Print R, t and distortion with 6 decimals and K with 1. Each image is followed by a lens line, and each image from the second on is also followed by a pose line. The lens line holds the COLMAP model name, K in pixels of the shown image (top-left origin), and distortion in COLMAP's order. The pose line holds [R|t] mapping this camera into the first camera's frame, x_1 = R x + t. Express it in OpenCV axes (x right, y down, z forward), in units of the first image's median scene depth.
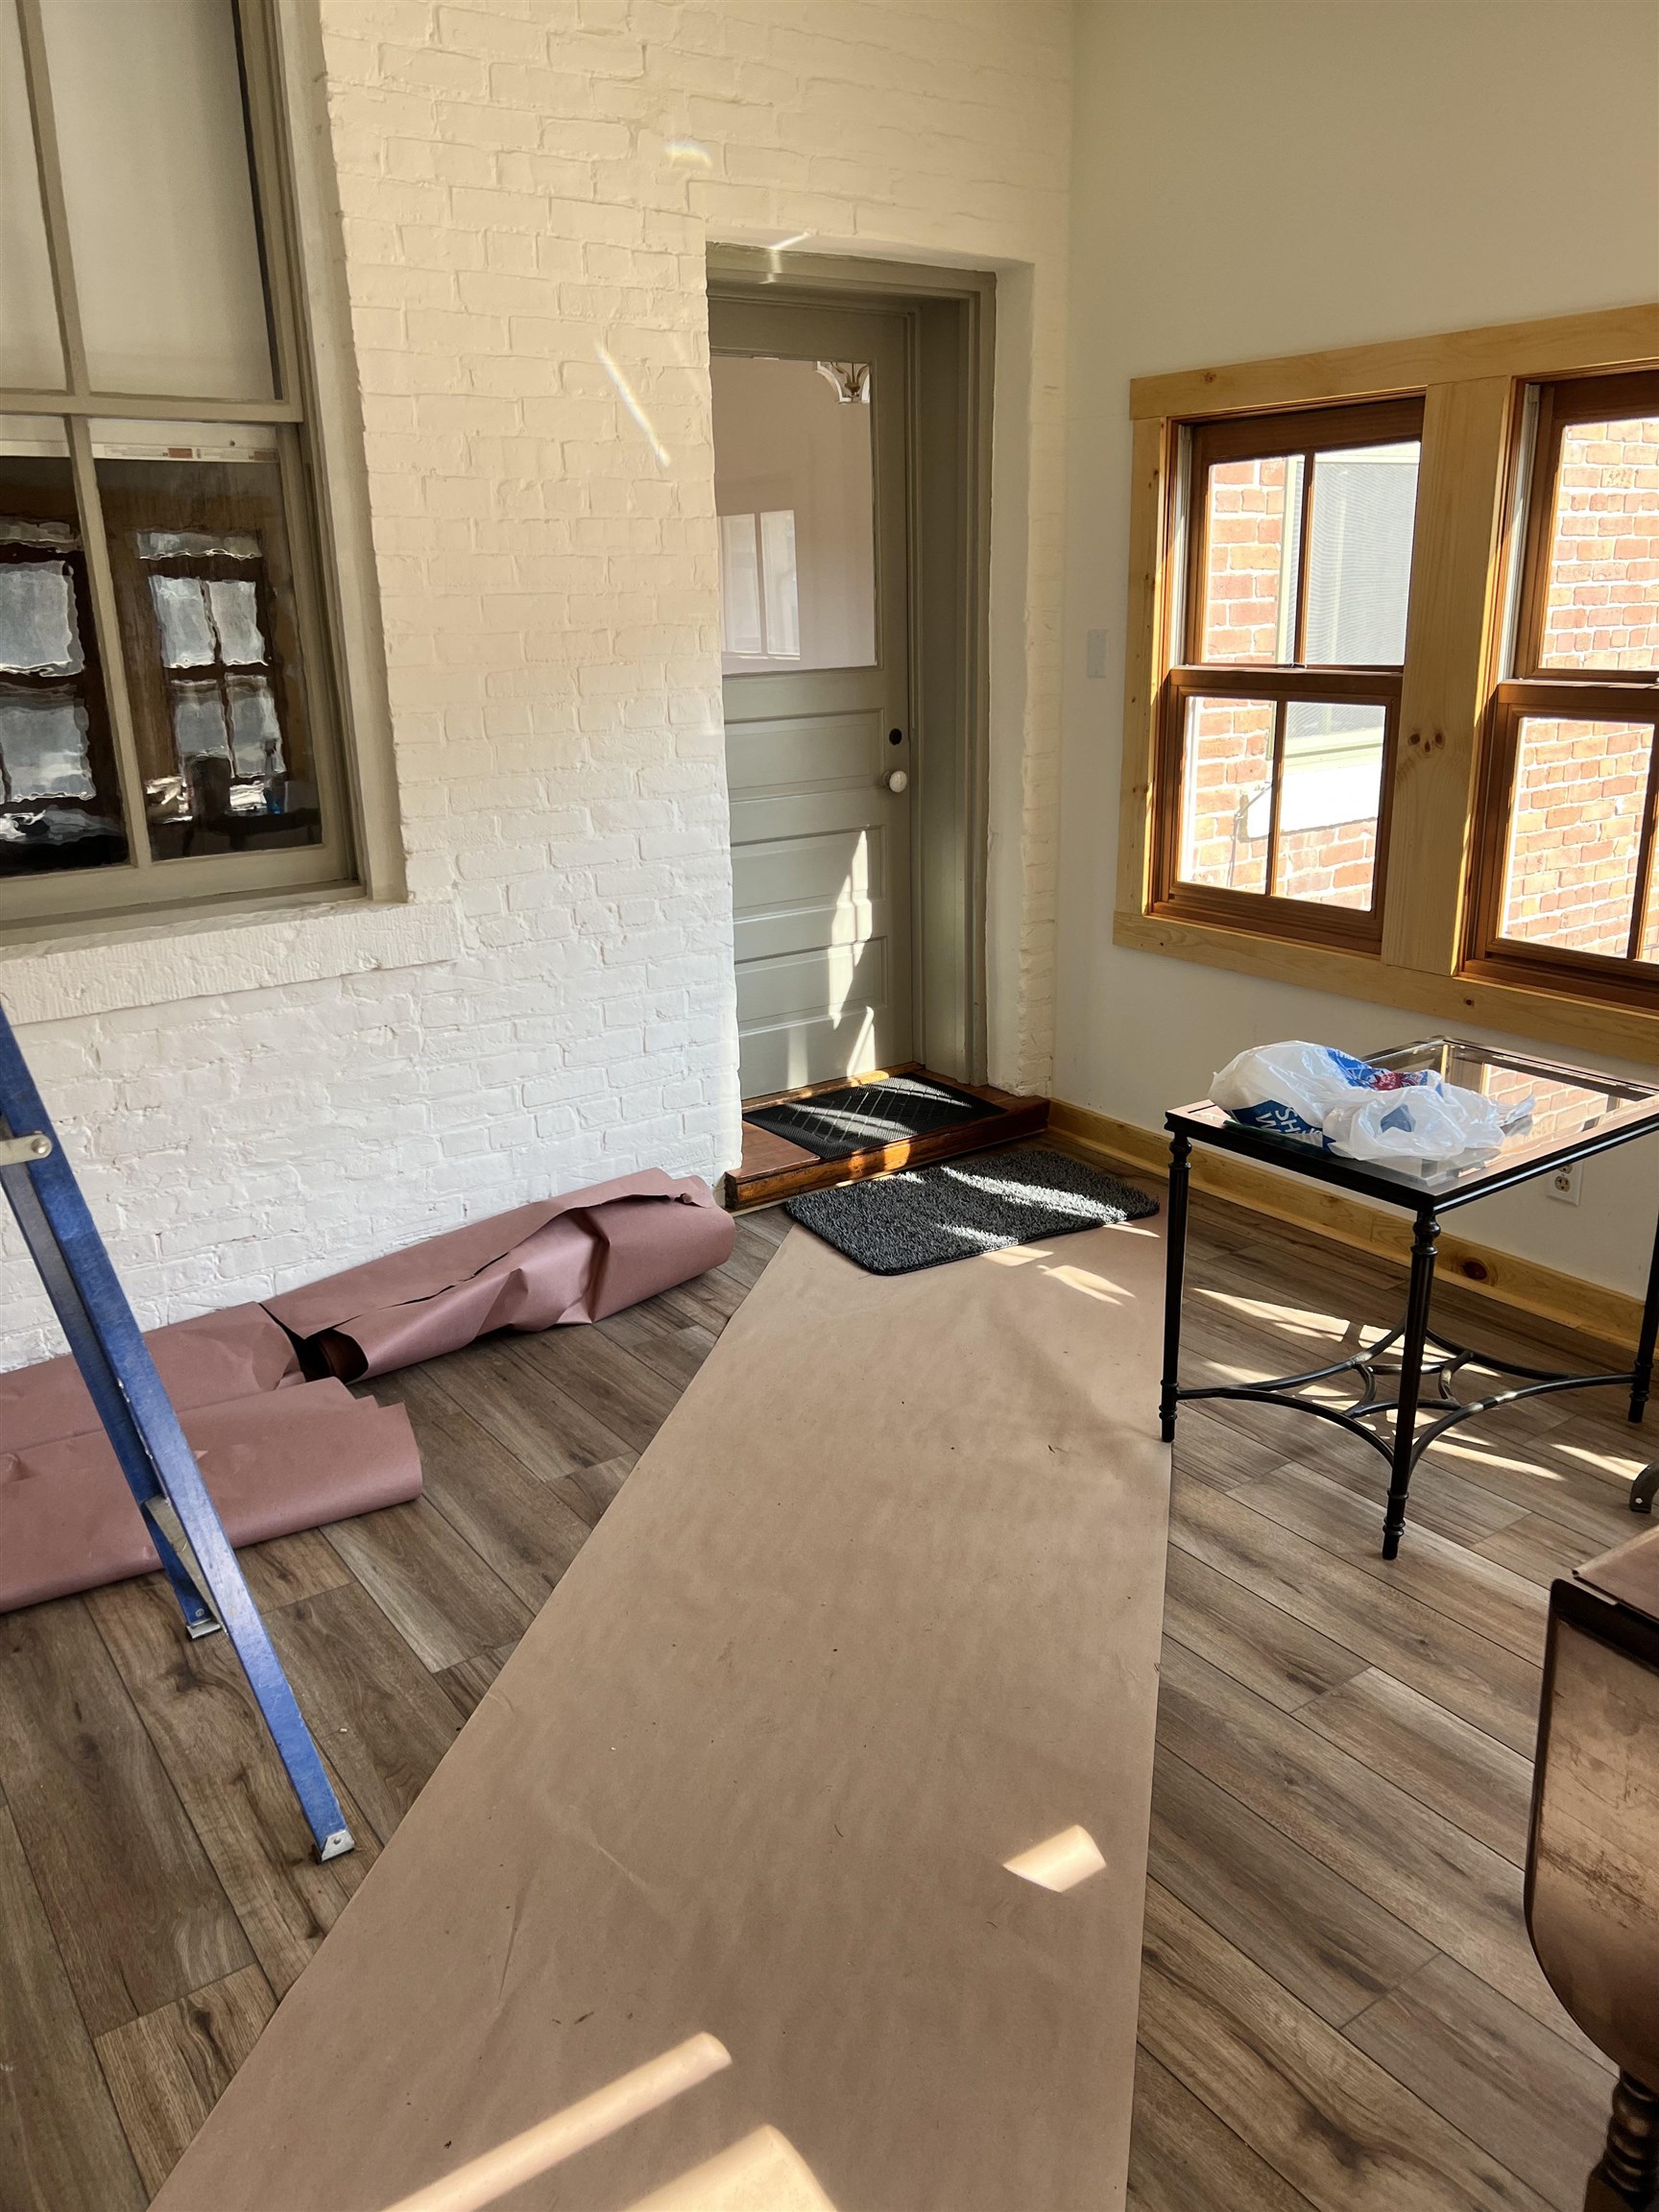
lens RADIAL K [[1682.3, 0, 830.3], [0, 1682.3, 1108.1], [0, 0, 1]] dist [0.067303, -0.020410]
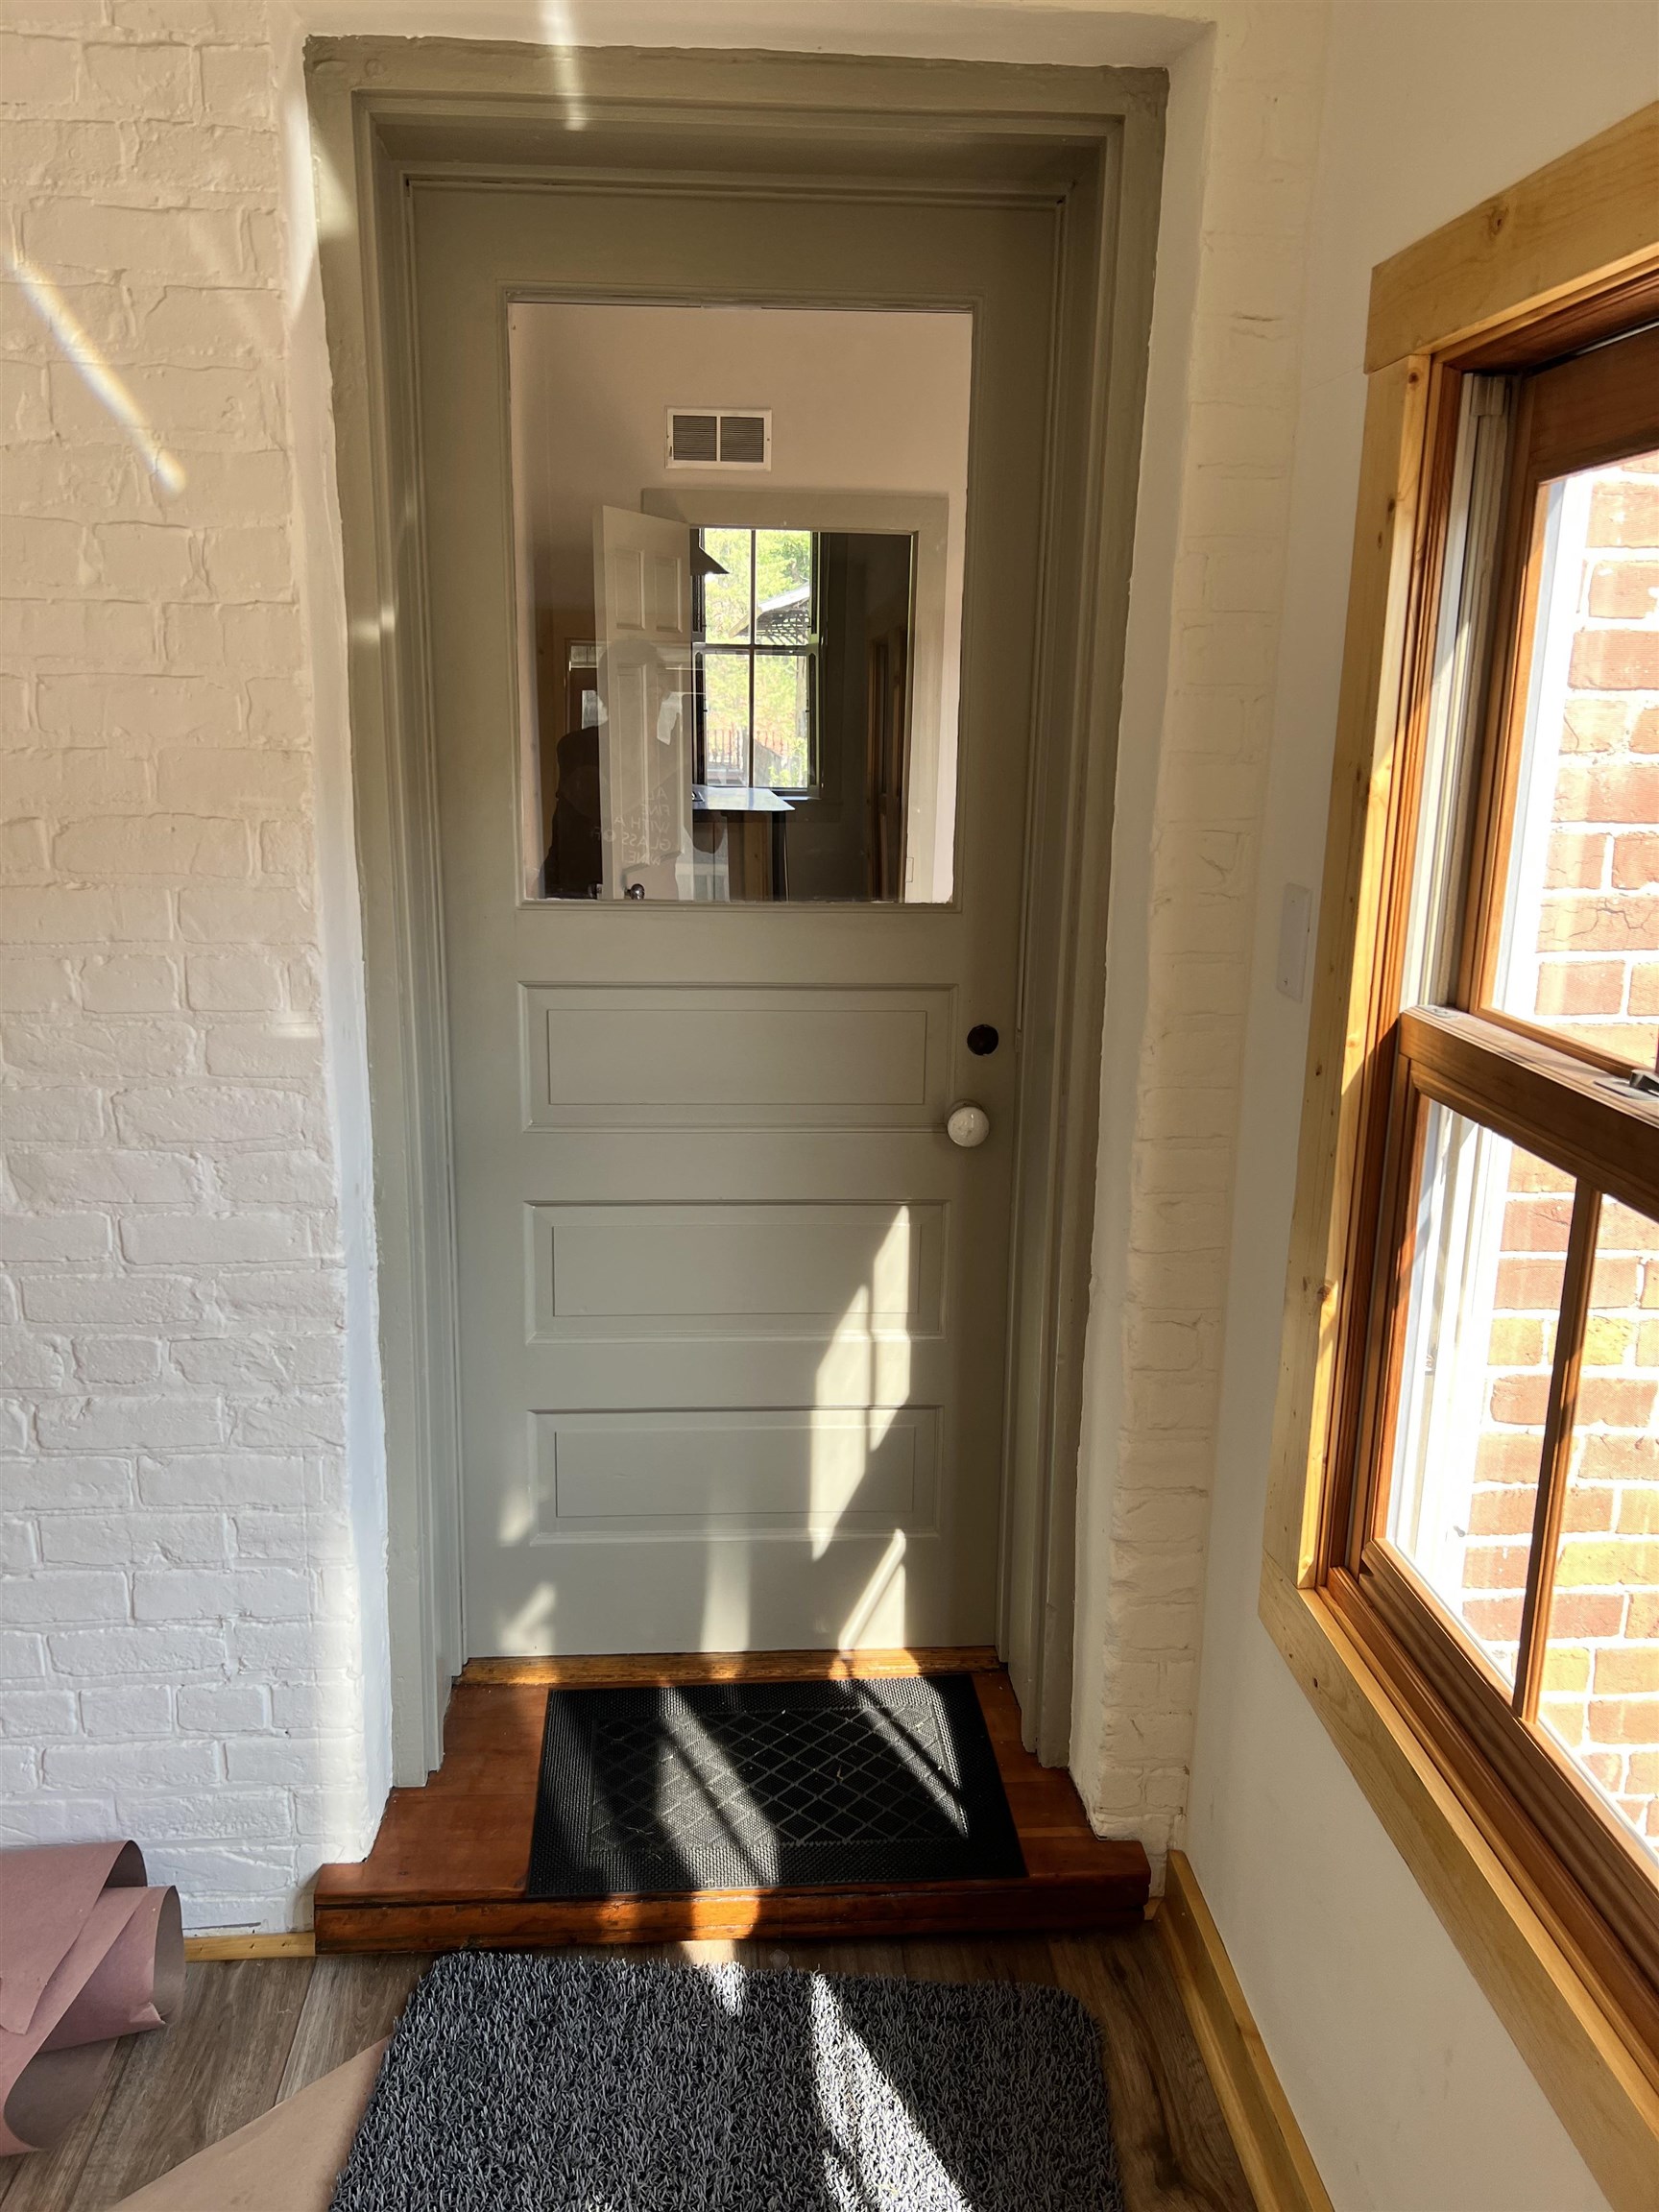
lens RADIAL K [[1682.3, 0, 819.8], [0, 1682.3, 1094.7], [0, 0, 1]] dist [0.067303, -0.020410]
pose [[0.843441, 0.159446, -0.513014, 0.277506], [-0.190545, 0.981644, -0.008175, -0.204163], [0.502294, 0.104648, 0.858341, 0.585027]]
